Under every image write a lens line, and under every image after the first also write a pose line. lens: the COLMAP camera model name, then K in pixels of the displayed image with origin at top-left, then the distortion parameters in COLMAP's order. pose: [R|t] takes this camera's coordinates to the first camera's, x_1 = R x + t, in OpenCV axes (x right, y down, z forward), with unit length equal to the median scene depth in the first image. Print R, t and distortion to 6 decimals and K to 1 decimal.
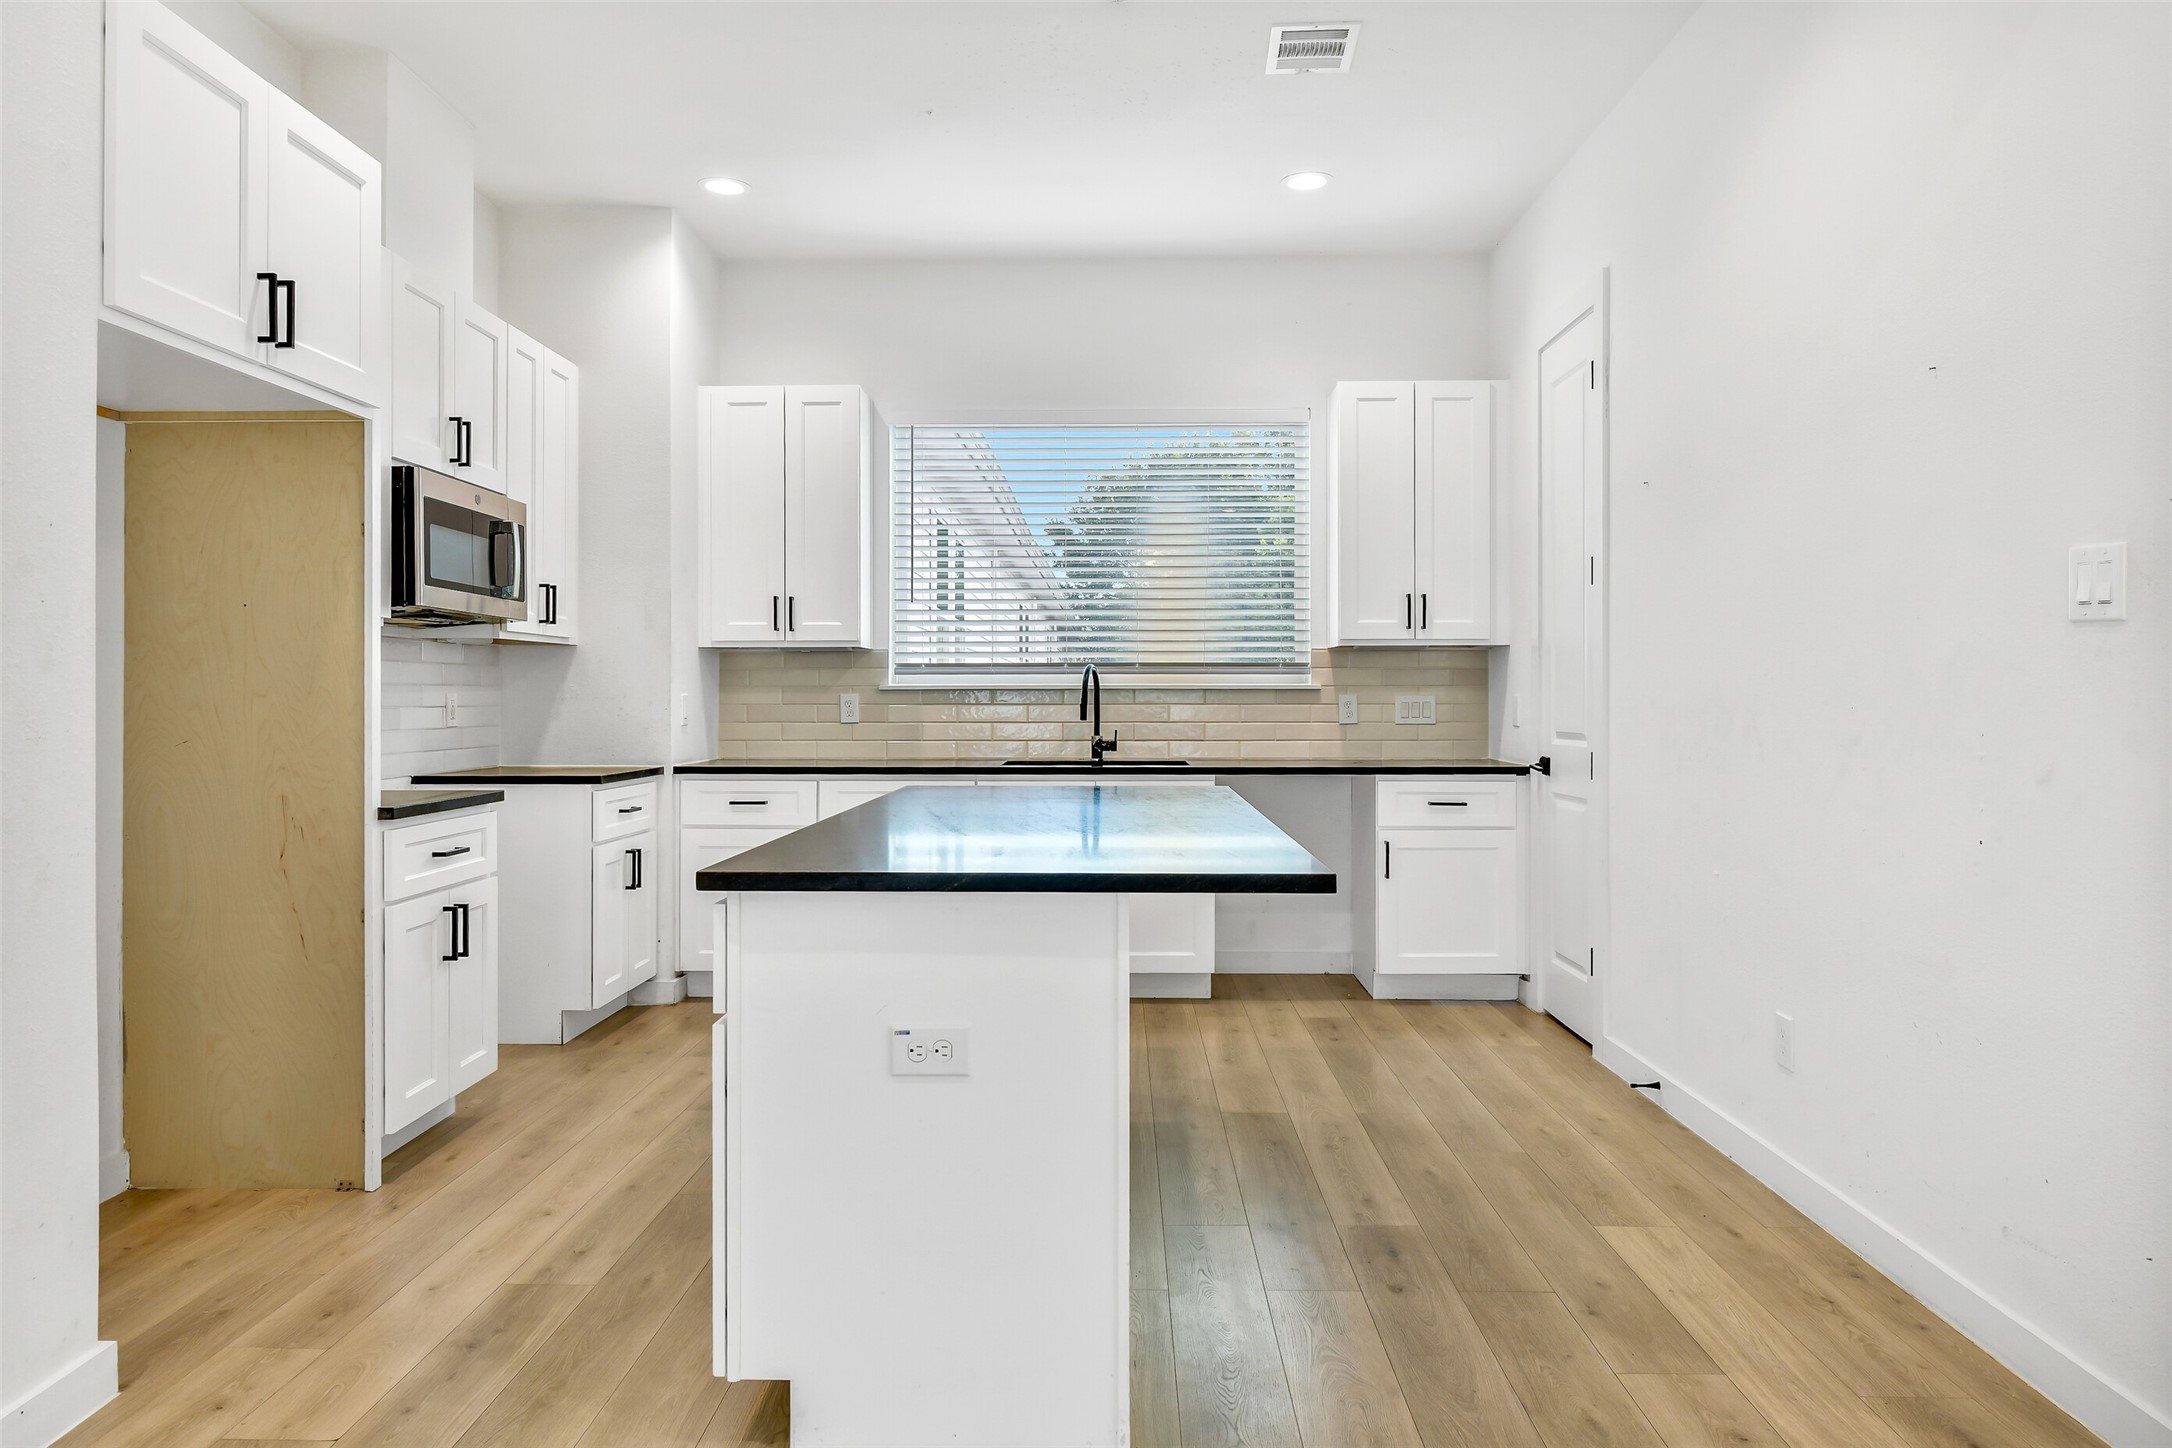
lens RADIAL K [[1422.5, 0, 1080.8], [0, 1422.5, 696.4], [0, 0, 1]] dist [-0.002205, -0.002143]
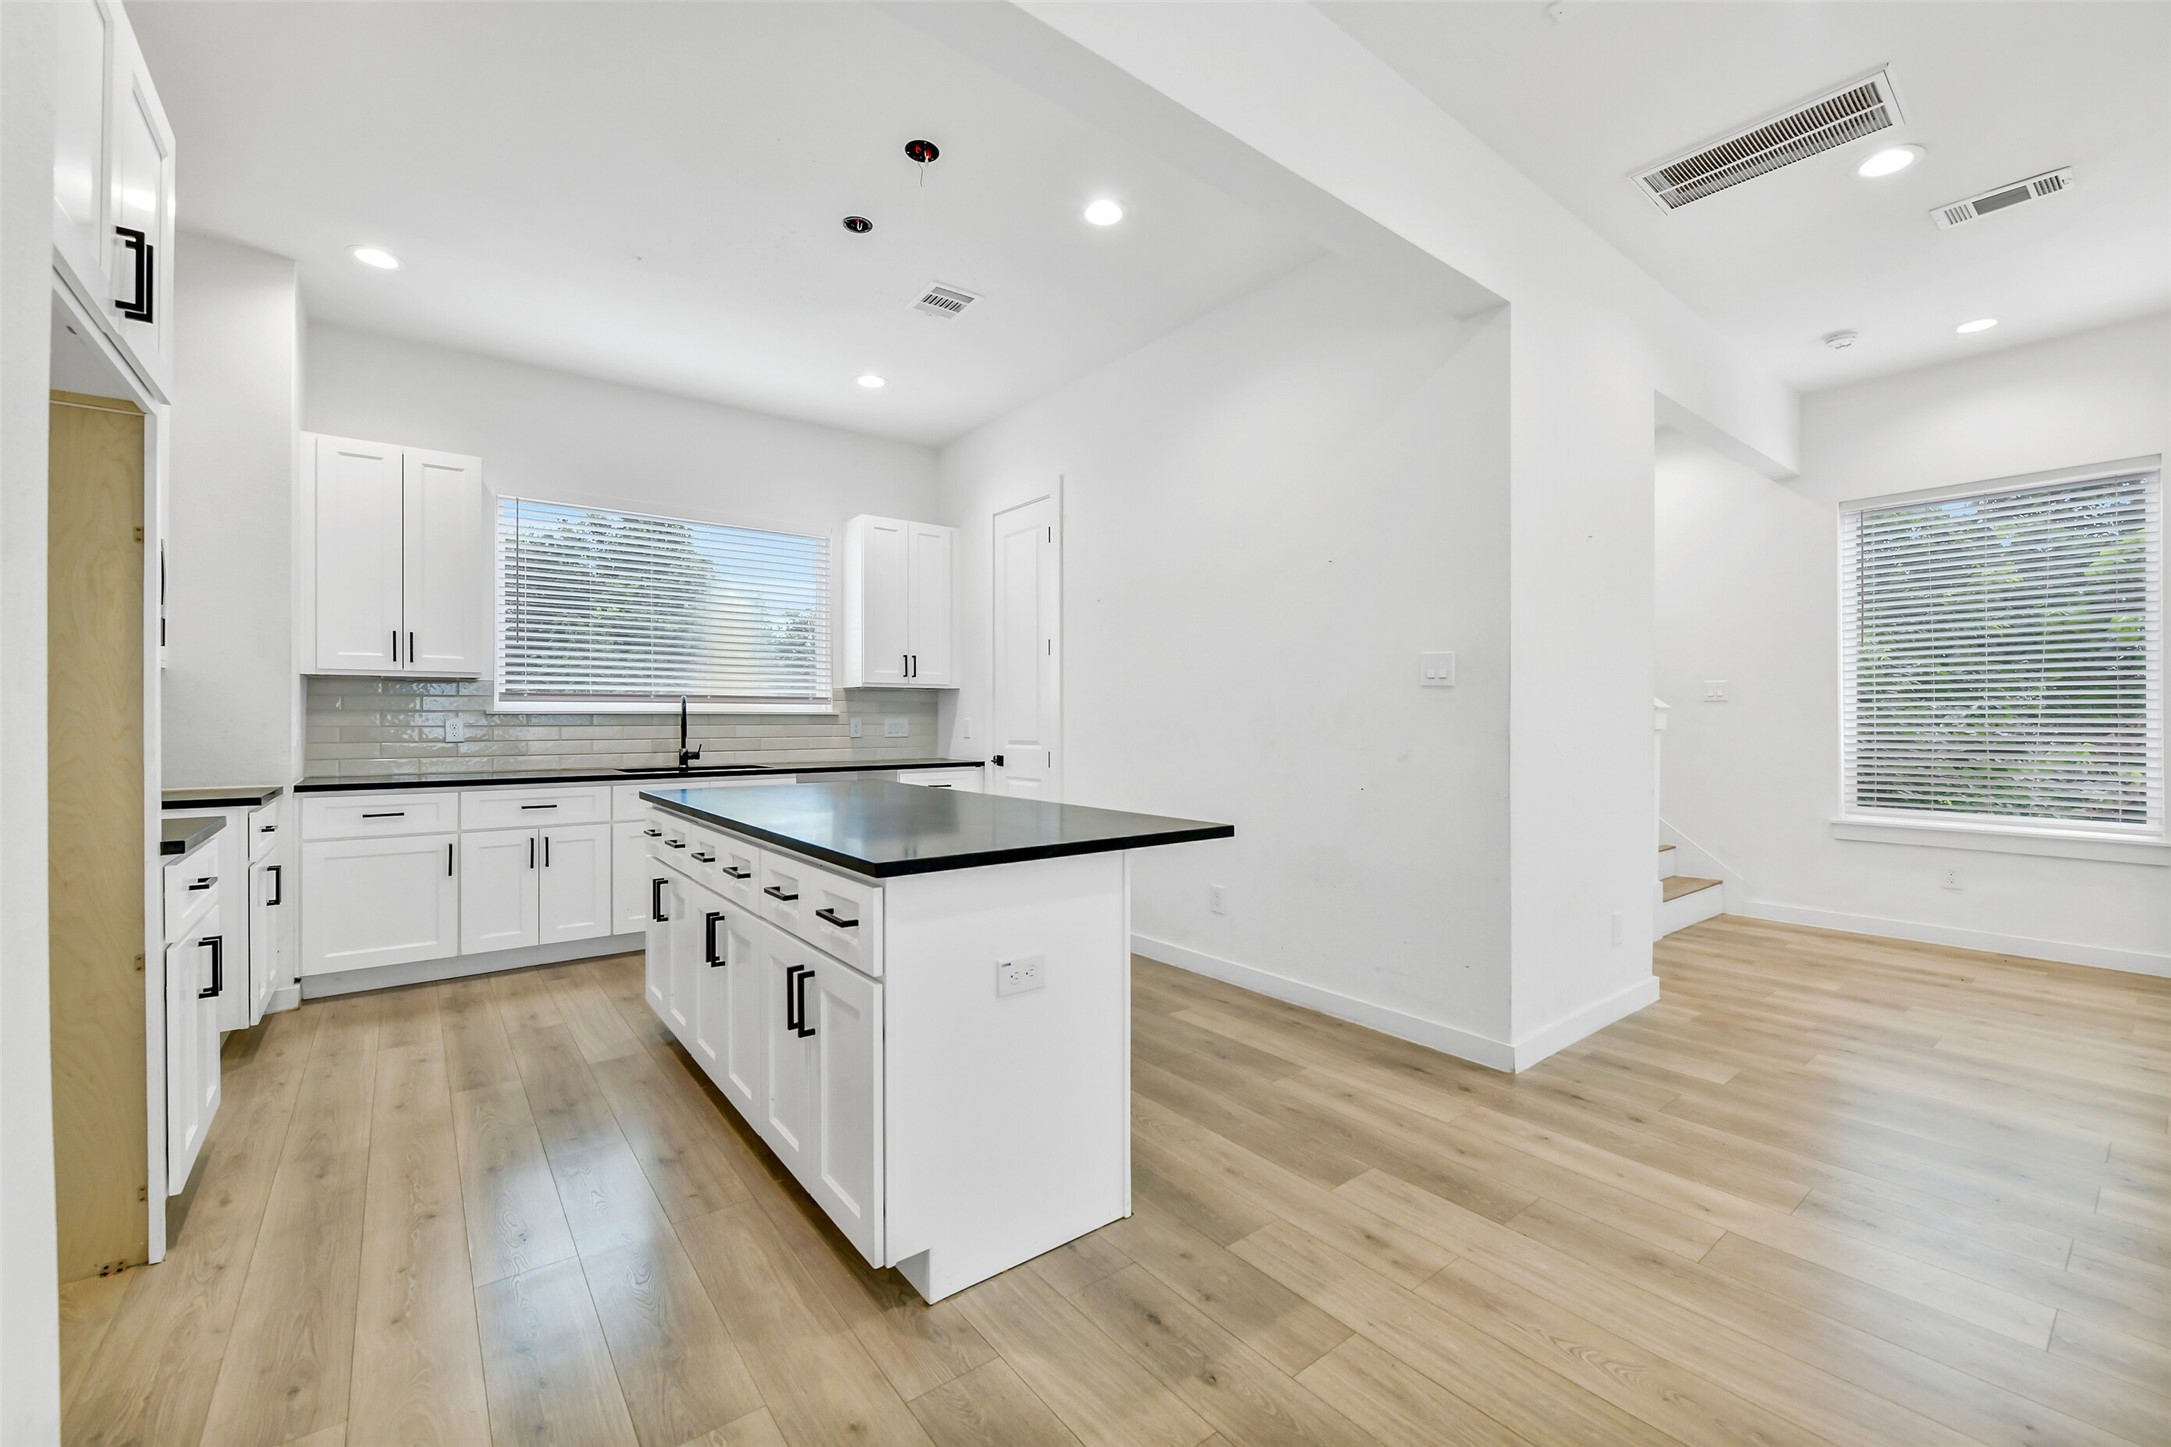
lens RADIAL K [[878.8, 0, 1092.8], [0, 878.8, 722.3], [0, 0, 1]] dist [-0.008628, -0.000512]
pose [[0.771136, -0.001954, 0.636667, -0.241324], [-0.000403, 0.999994, 0.003558, -0.000530], [-0.636670, -0.003000, 0.771131, 0.117508]]
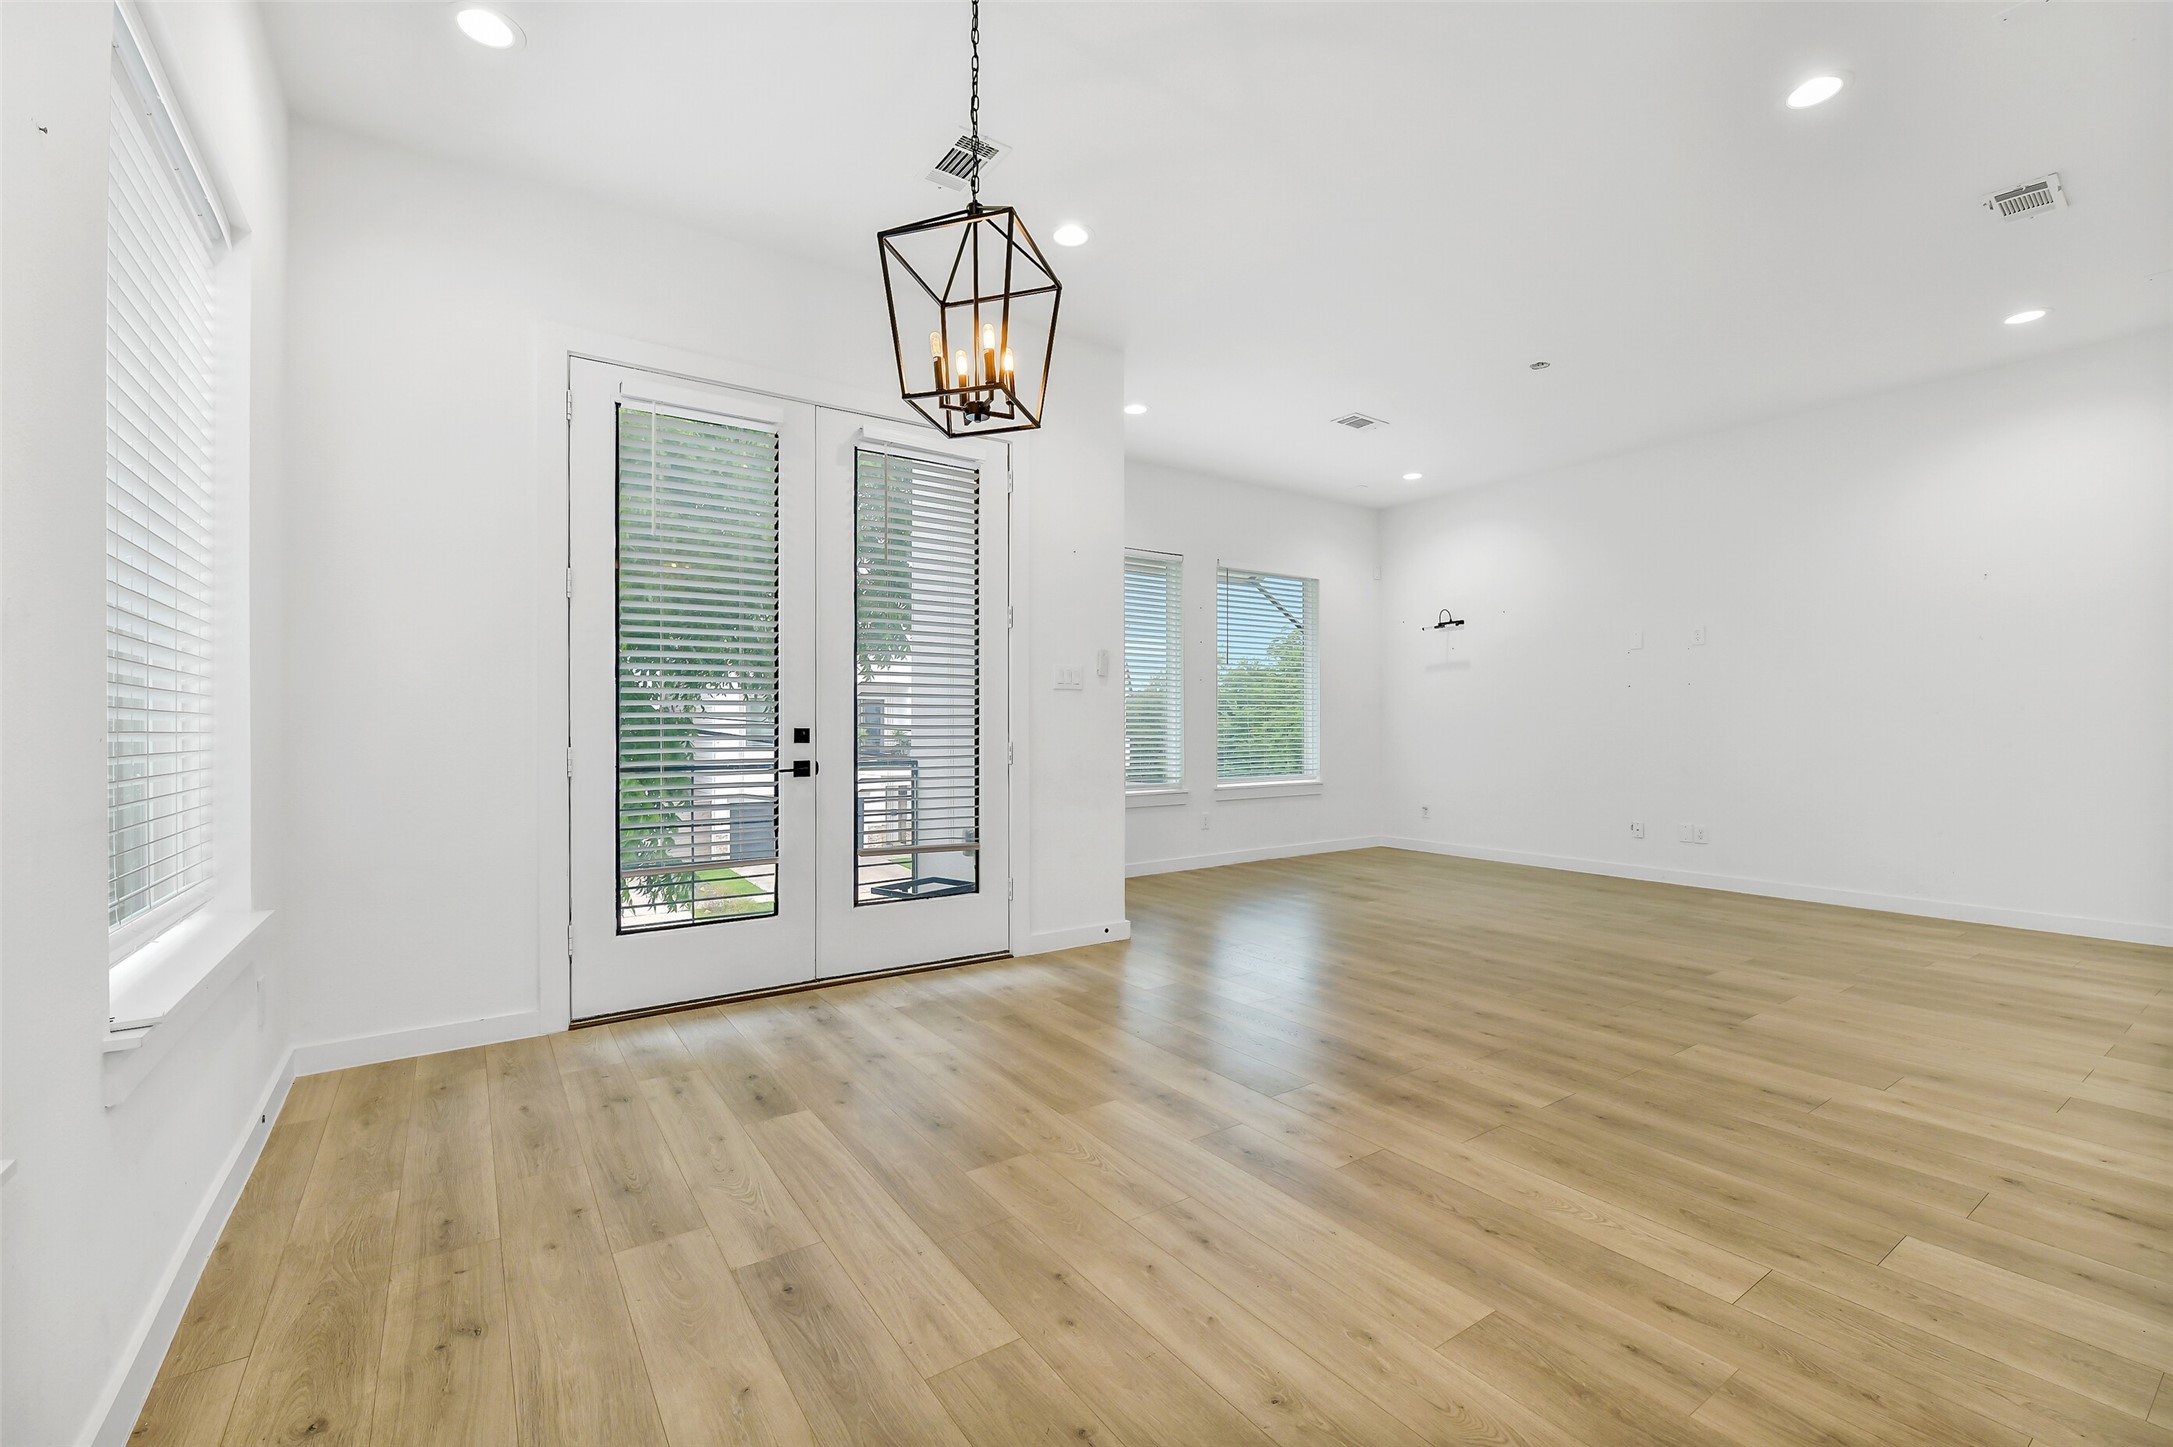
lens RADIAL K [[919.4, 0, 1089.8], [0, 919.4, 730.3], [0, 0, 1]] dist [-0.001673, -0.004296]
pose [[-0.808409, 0.003857, -0.588609, 0.841194], [0.004318, 0.999990, 0.000623, 0.015825], [0.588606, -0.002038, -0.808418, 0.377901]]
